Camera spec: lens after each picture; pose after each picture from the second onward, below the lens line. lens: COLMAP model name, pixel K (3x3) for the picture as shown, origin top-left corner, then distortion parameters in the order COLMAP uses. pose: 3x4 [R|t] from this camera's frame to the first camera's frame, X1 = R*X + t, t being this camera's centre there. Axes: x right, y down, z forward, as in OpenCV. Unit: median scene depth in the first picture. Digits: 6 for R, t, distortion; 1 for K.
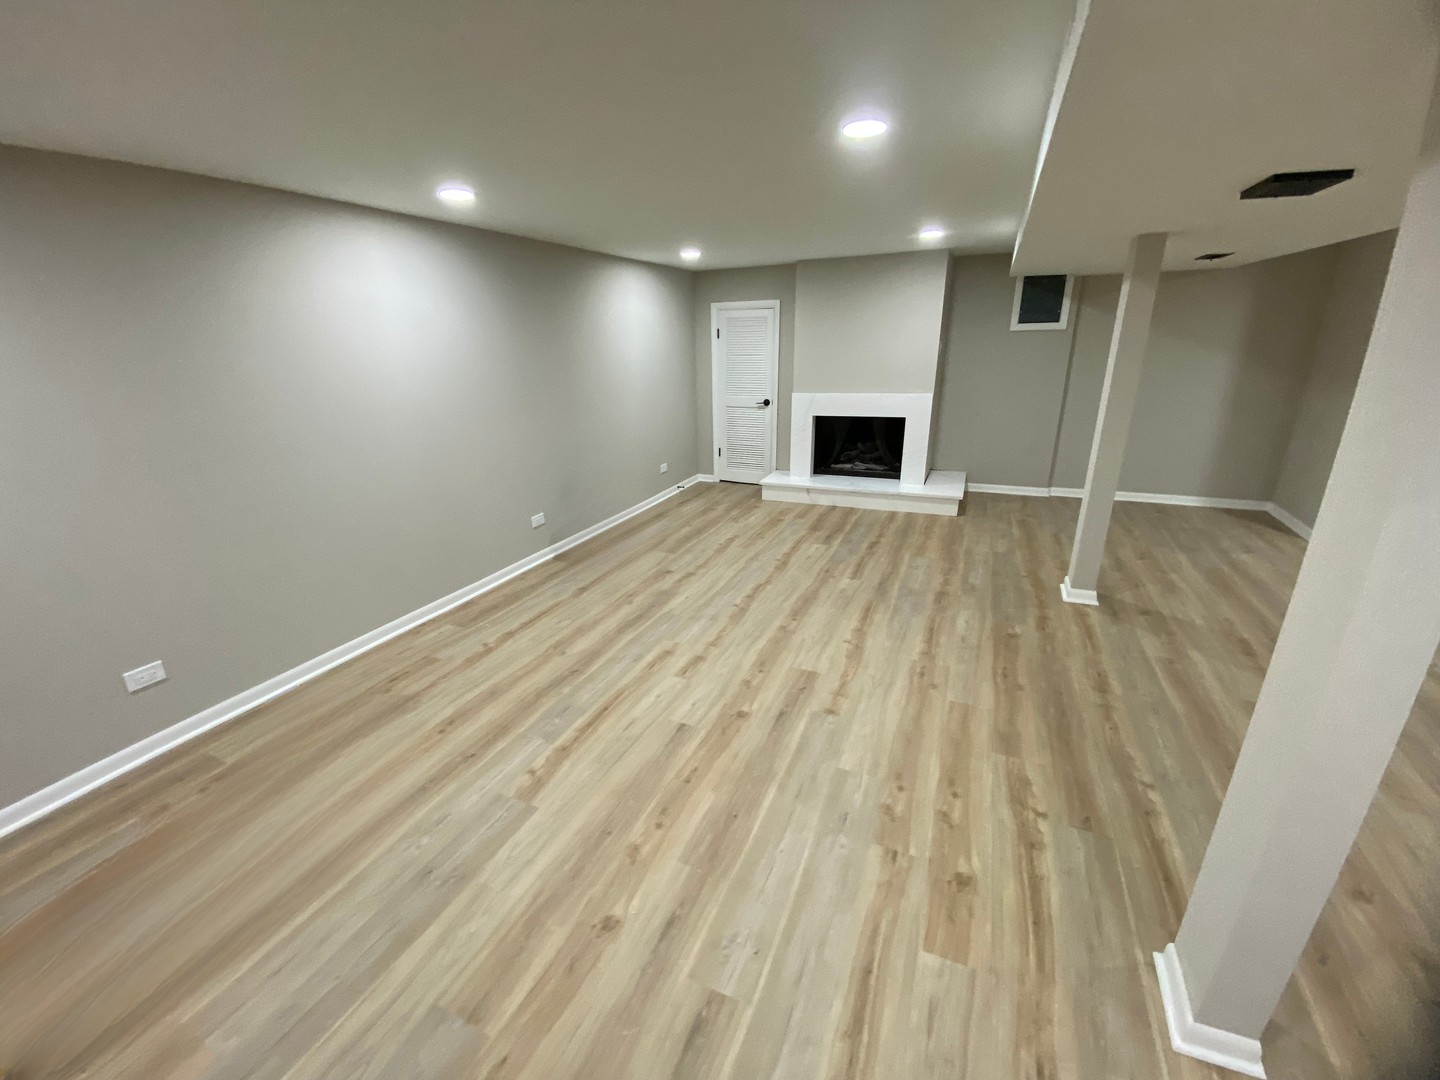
lens RADIAL K [[571.7, 0, 714.7], [0, 571.7, 540.6], [0, 0, 1]] dist [0.027771, -0.030313]
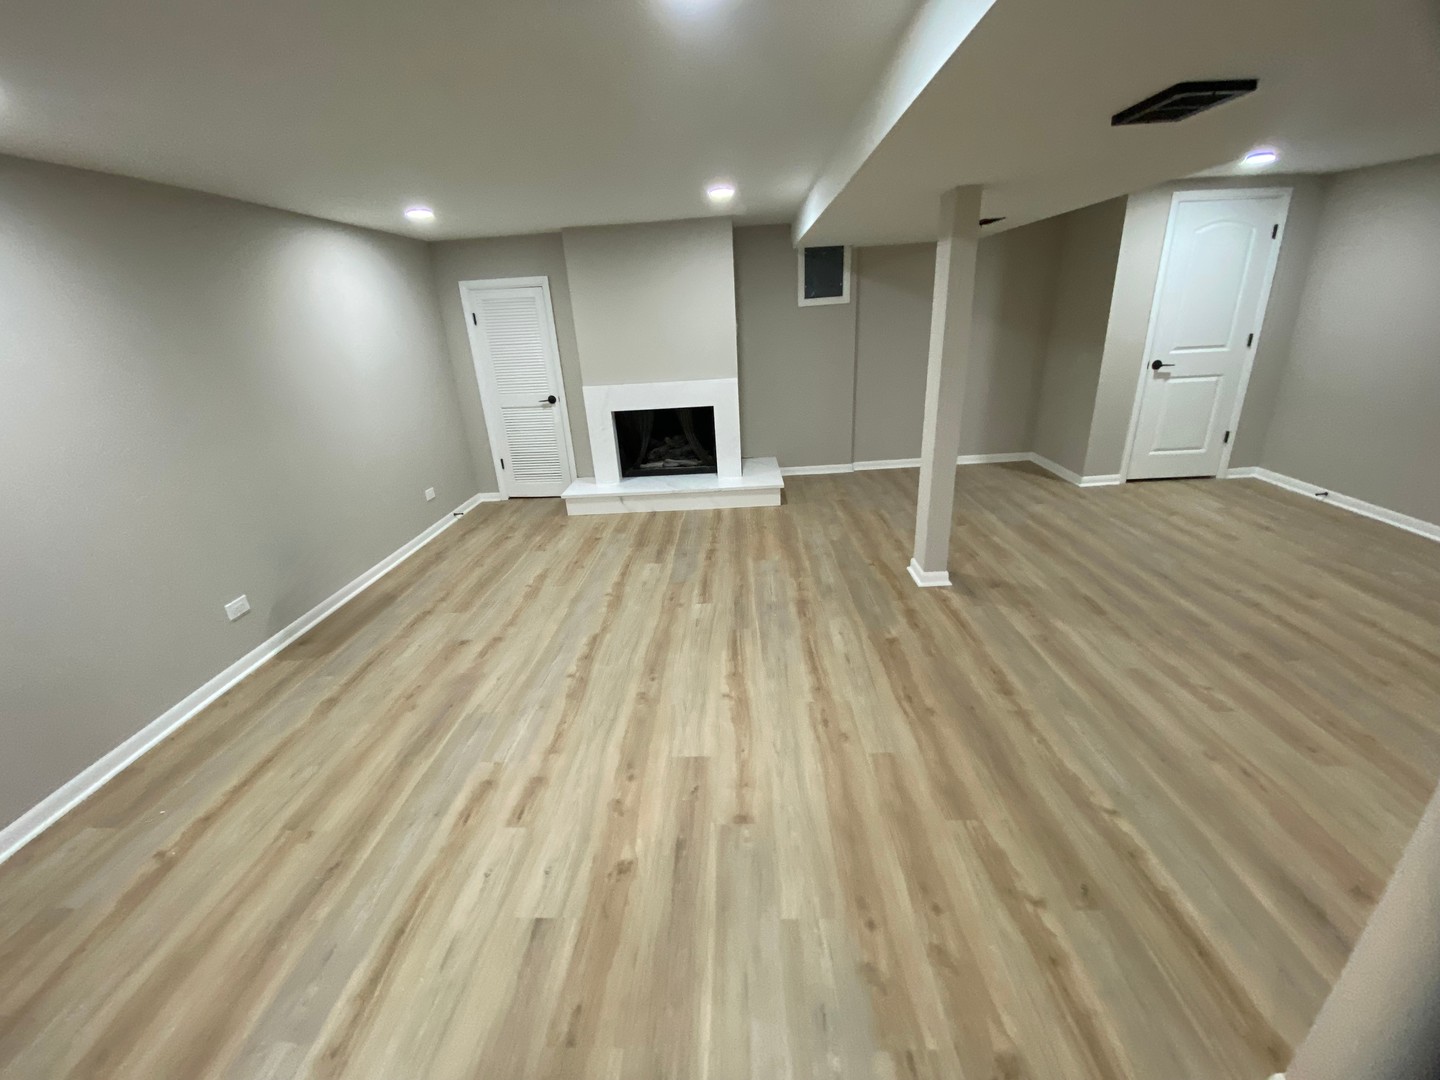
lens RADIAL K [[571.7, 0, 714.7], [0, 571.7, 540.6], [0, 0, 1]] dist [0.027771, -0.030313]
pose [[0.925680, -0.163556, 0.341123, -0.012668], [0.157932, 0.986451, 0.044401, -0.052362], [-0.343763, 0.012773, 0.938969, 0.184396]]
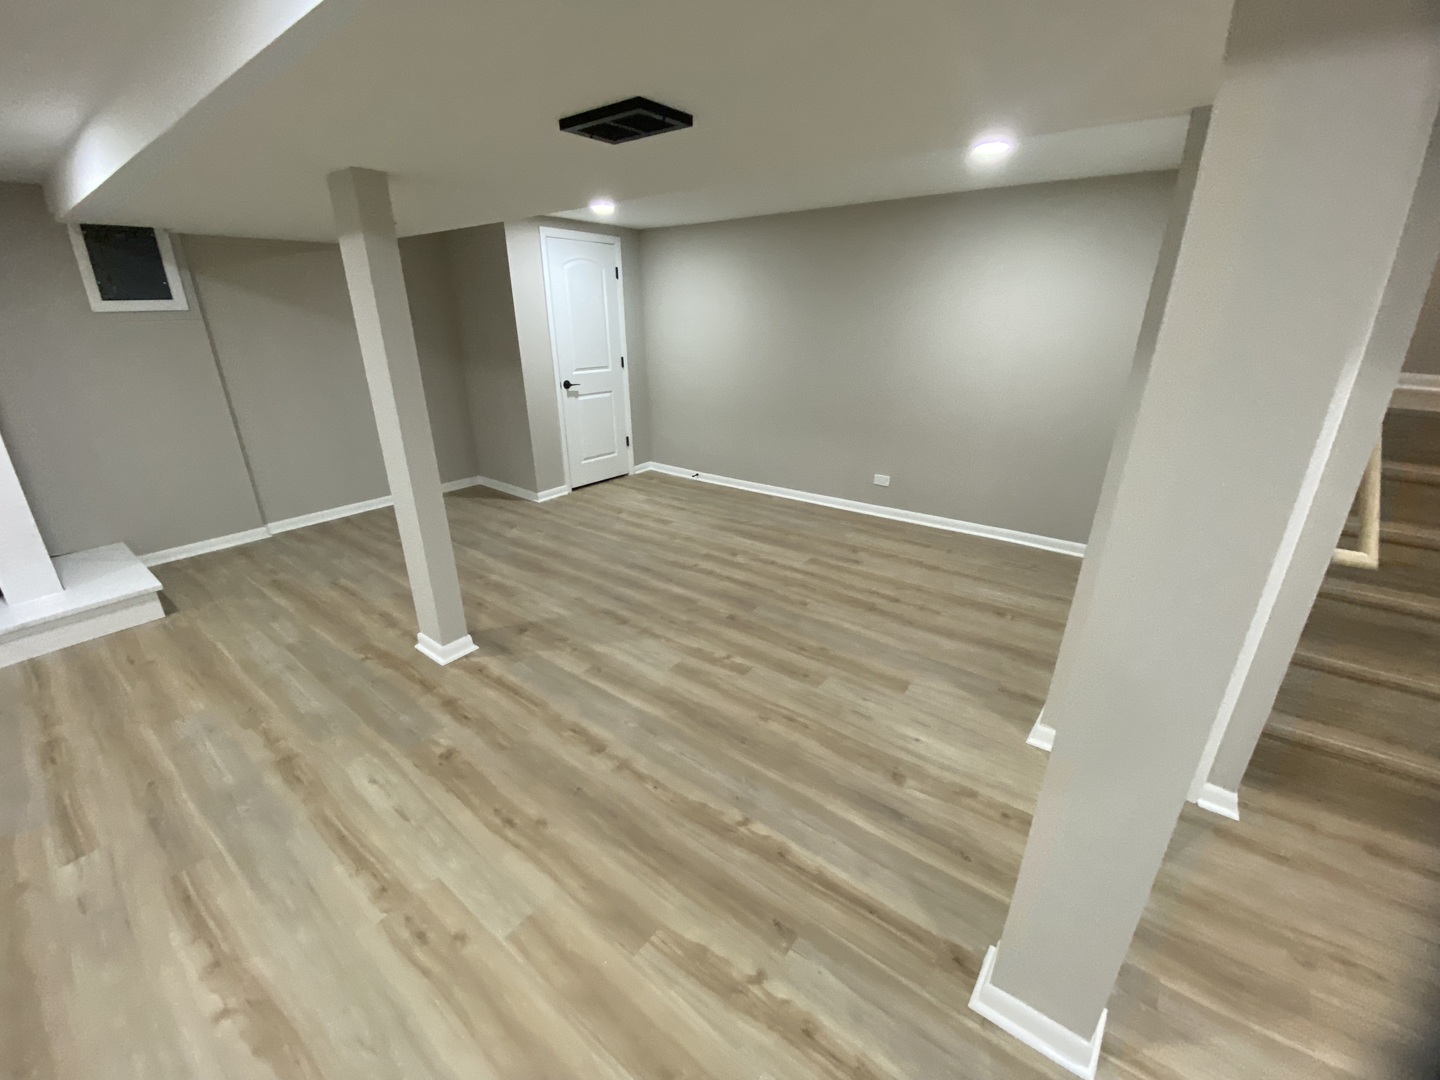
lens RADIAL K [[573.7, 0, 709.6], [0, 573.7, 541.5], [0, 0, 1]] dist [0.023579, -0.022182]
pose [[0.232904, -0.330933, 0.914461, 0.032558], [0.317750, 0.914607, 0.250058, -0.100946], [-0.919125, 0.232330, 0.318170, 0.315374]]
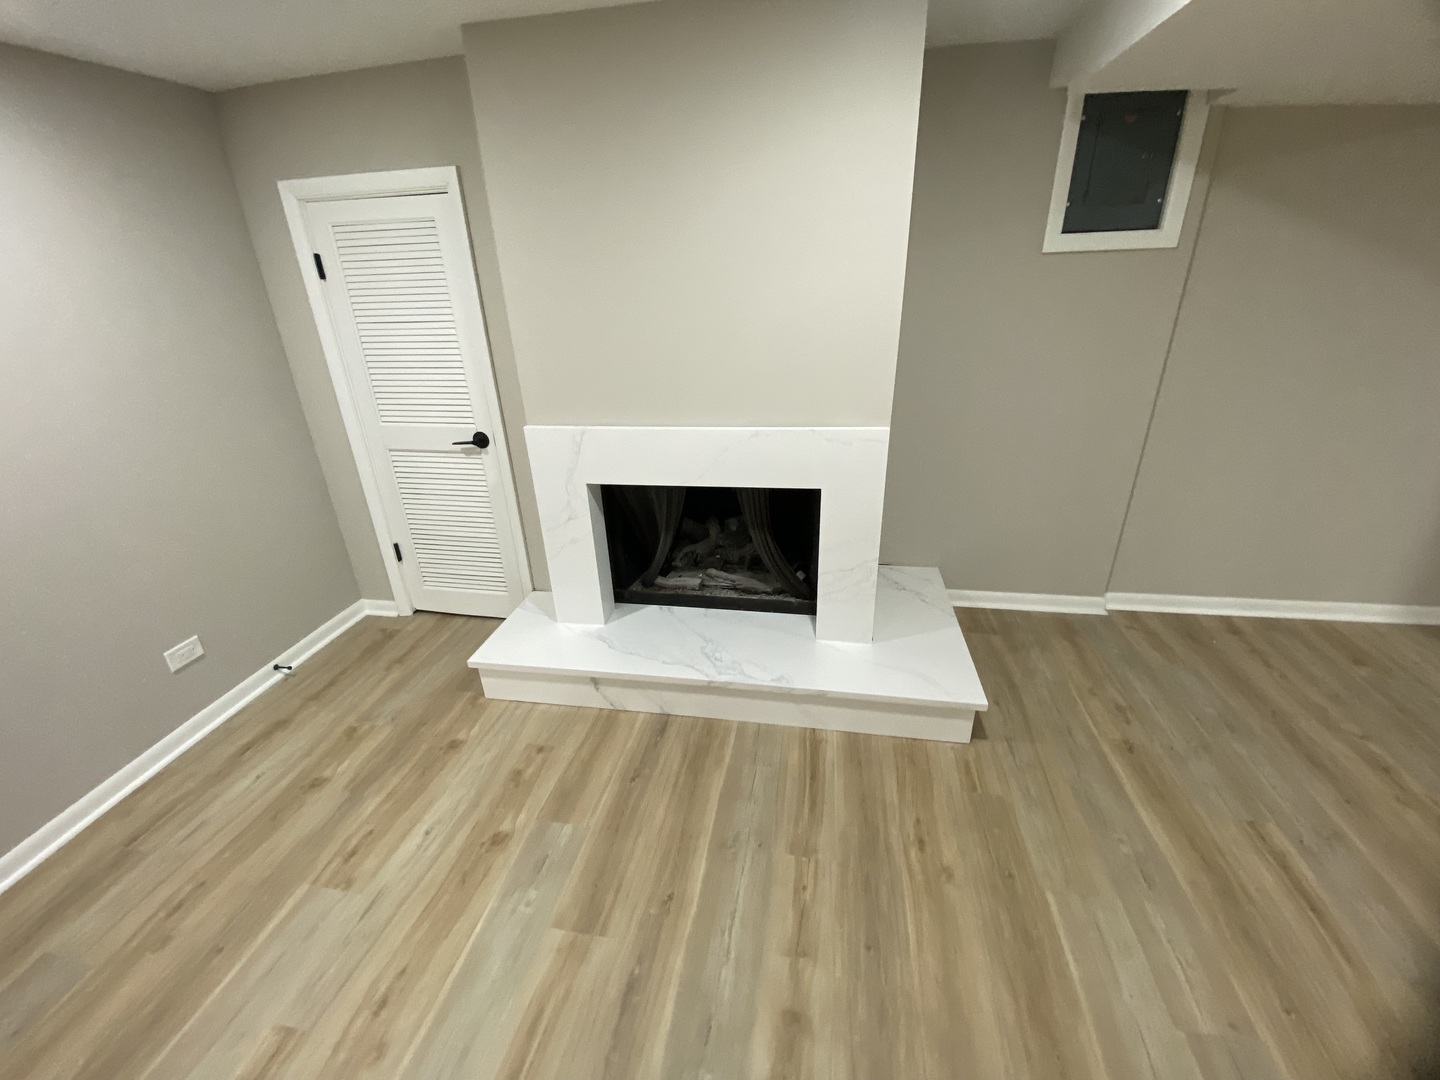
lens RADIAL K [[583.1, 0, 700.7], [0, 583.1, 538.0], [0, 0, 1]] dist [-0.001560, -0.009584]
pose [[0.975757, -0.099292, 0.195038, 0.215380], [0.084760, 0.993062, 0.081510, -0.269599], [-0.201778, -0.063002, 0.977403, 0.787153]]
